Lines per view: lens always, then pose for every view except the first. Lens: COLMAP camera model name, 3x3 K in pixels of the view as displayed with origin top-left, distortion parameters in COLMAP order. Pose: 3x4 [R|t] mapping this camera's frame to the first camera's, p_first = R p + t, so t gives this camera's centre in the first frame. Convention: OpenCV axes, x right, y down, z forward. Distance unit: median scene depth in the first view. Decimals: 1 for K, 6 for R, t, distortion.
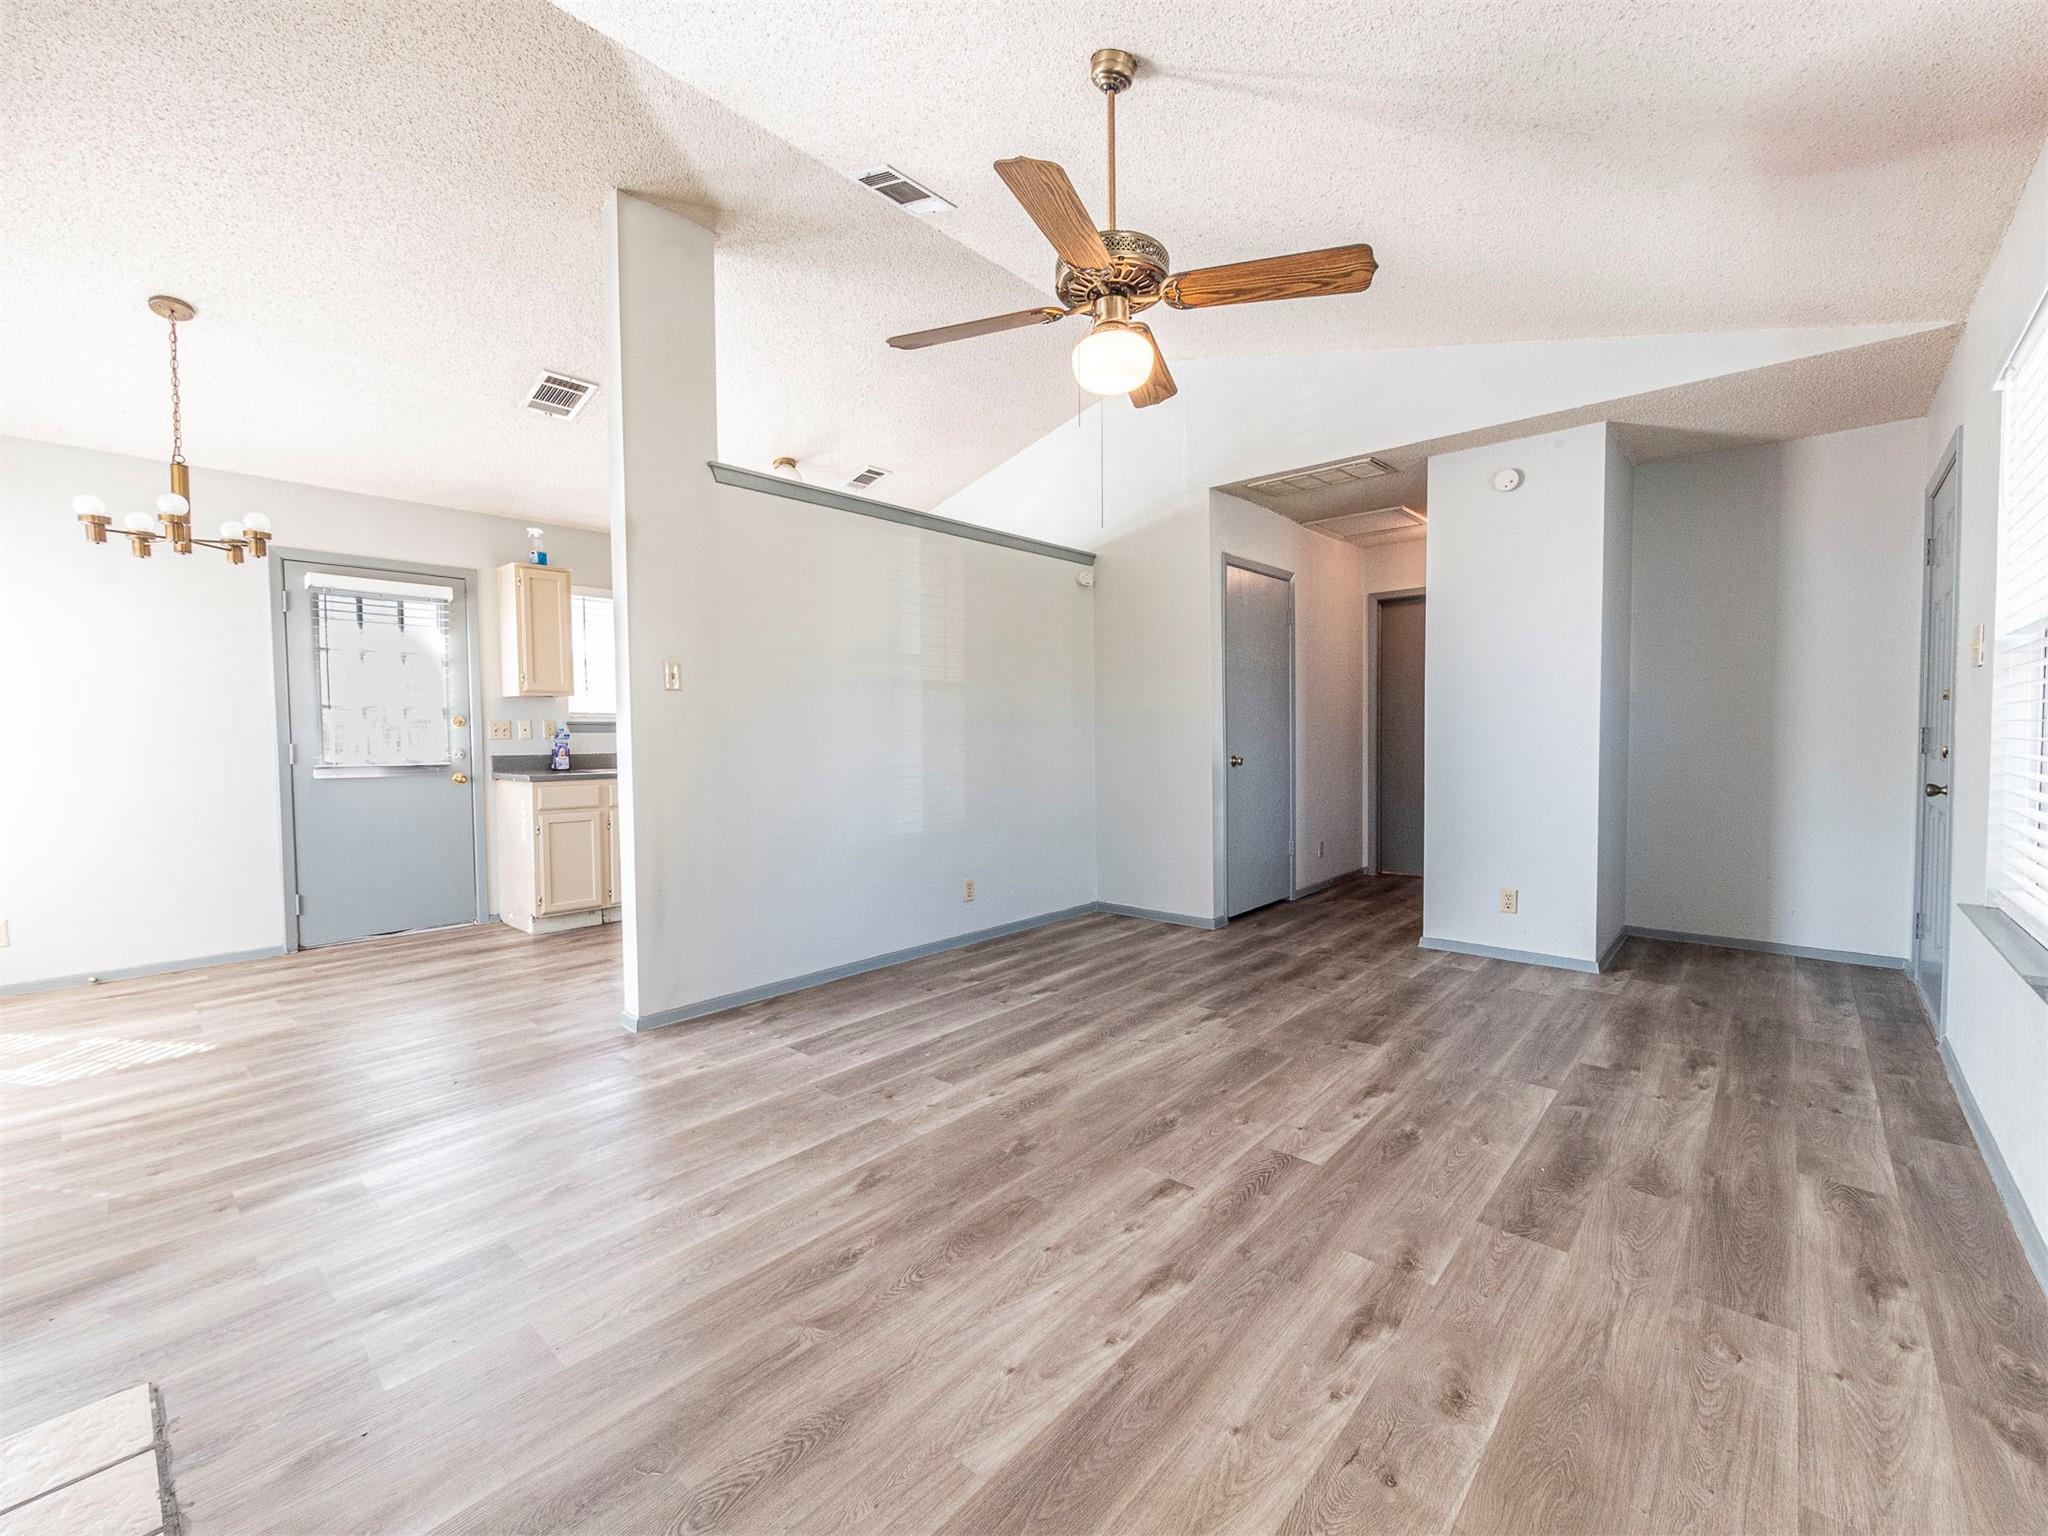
lens RADIAL K [[876.6, 0, 1022.2], [0, 876.6, 757.7], [0, 0, 1]] dist [0.009641, 0.000286]
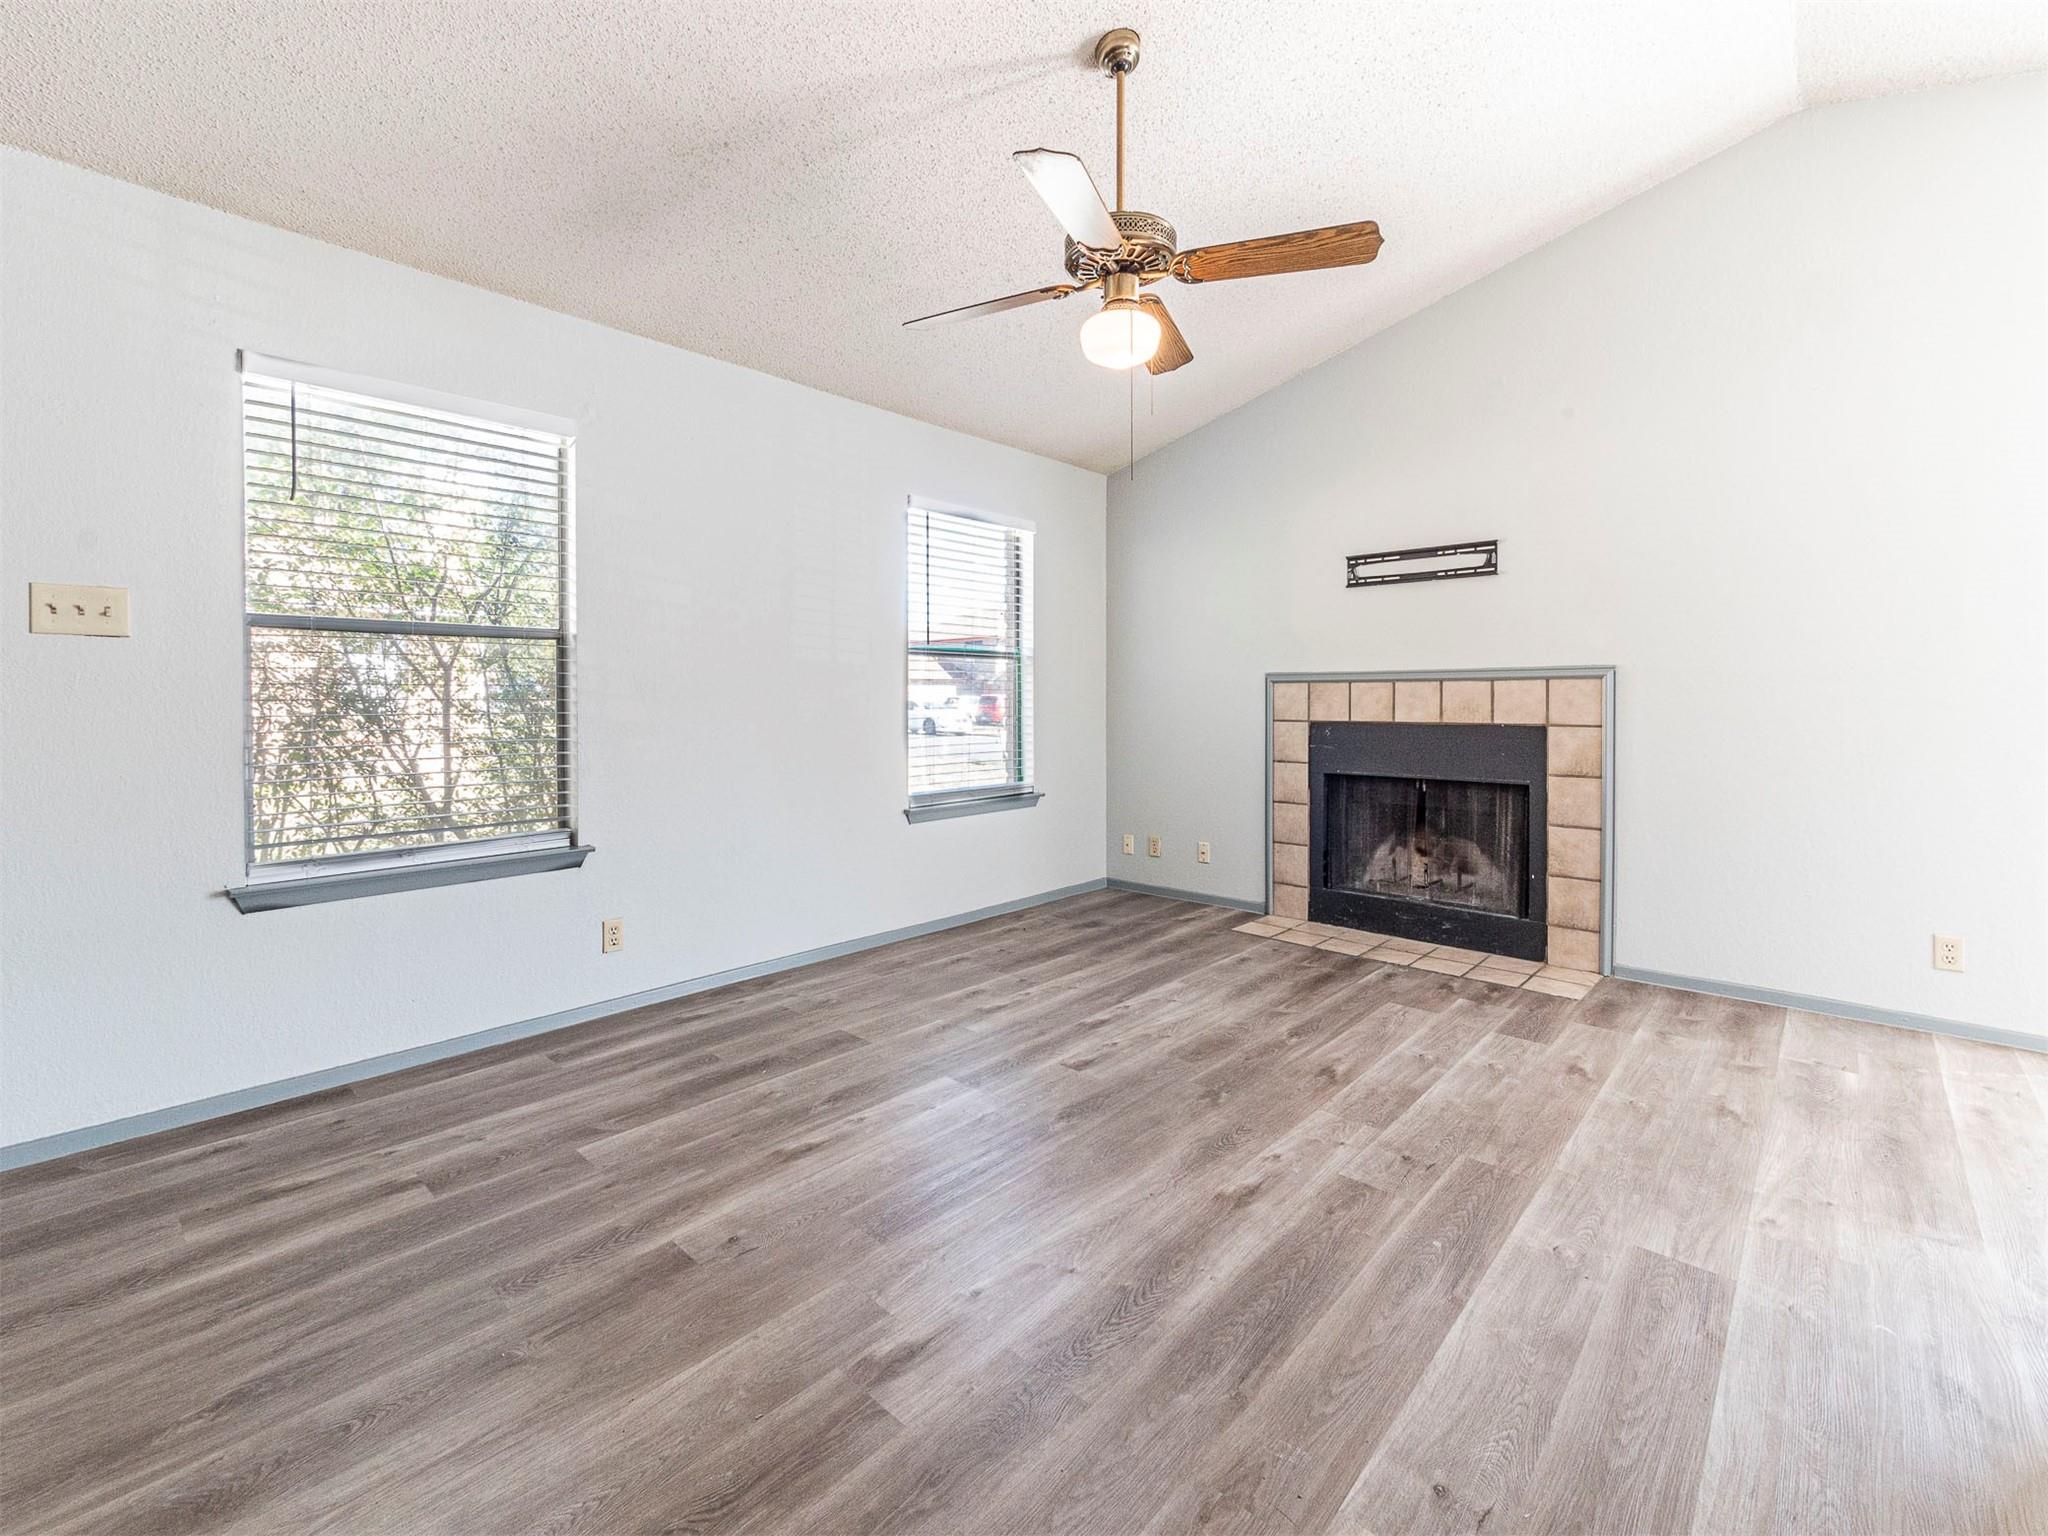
lens RADIAL K [[885.3, 0, 1010.5], [0, 885.3, 730.9], [0, 0, 1]] dist [-0.016710, 0.000680]
pose [[-0.999521, 0.010895, 0.028965, 0.191731], [0.012807, 0.997694, 0.066650, -0.061086], [-0.028172, 0.066989, -0.997356, 1.898395]]
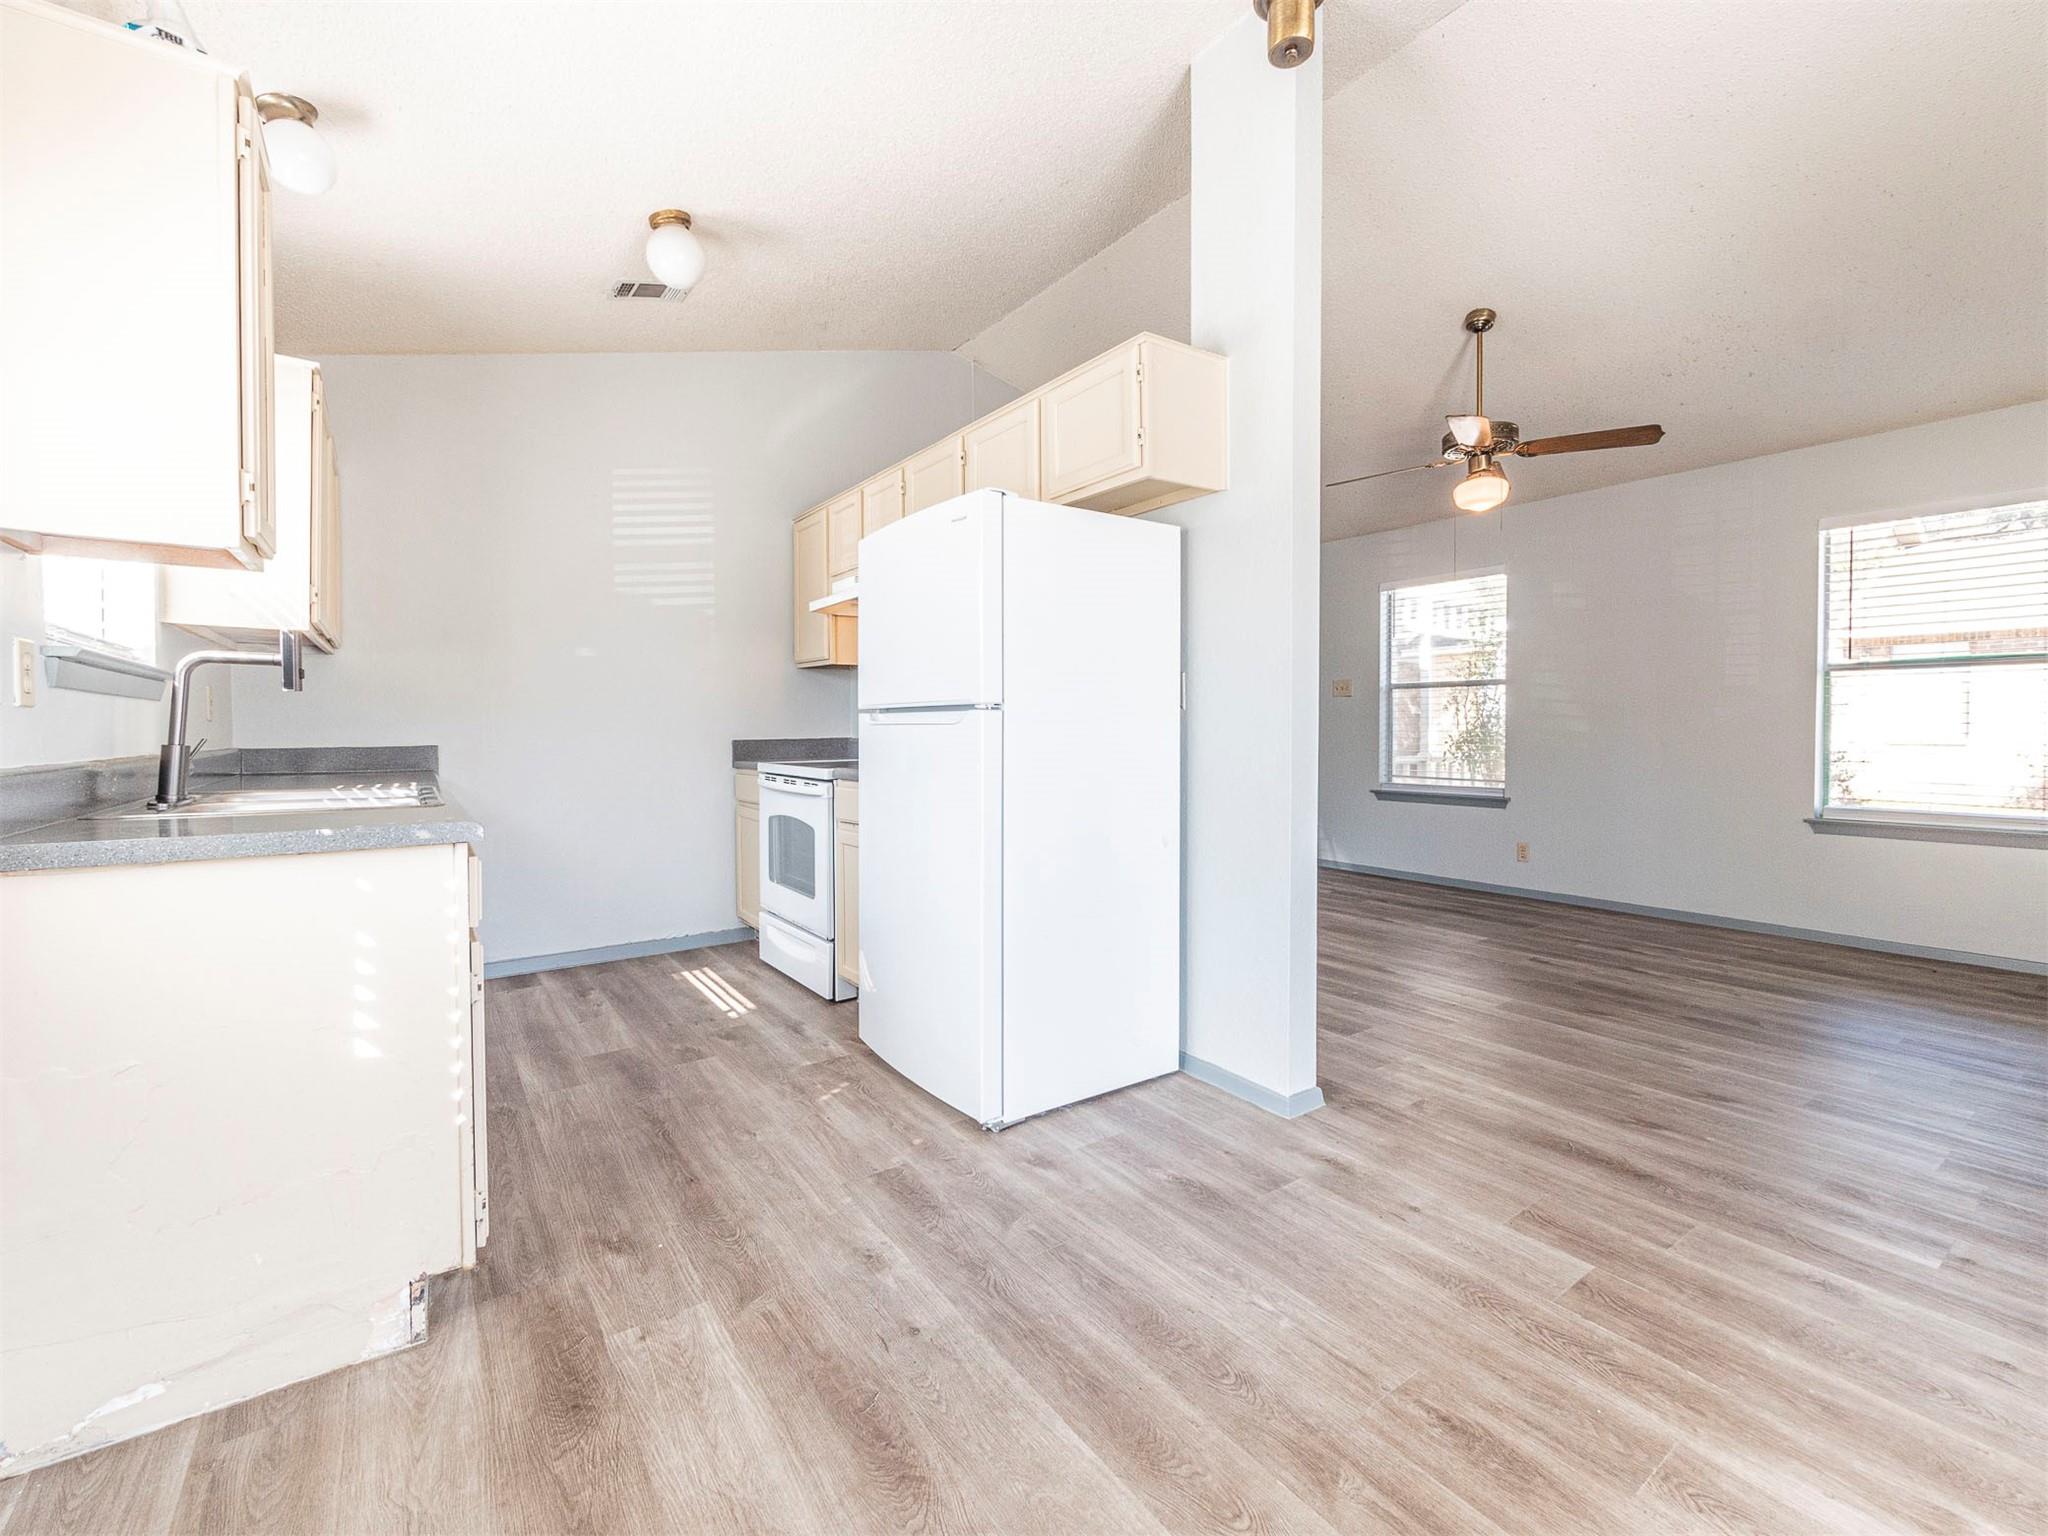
lens RADIAL K [[876.6, 0, 1022.2], [0, 876.6, 757.7], [0, 0, 1]] dist [0.009641, 0.000286]
pose [[0.207946, -0.031278, 0.977640, -1.601034], [0.033341, 0.999134, 0.024874, -0.019897], [-0.977572, 0.027423, 0.208809, 1.419469]]
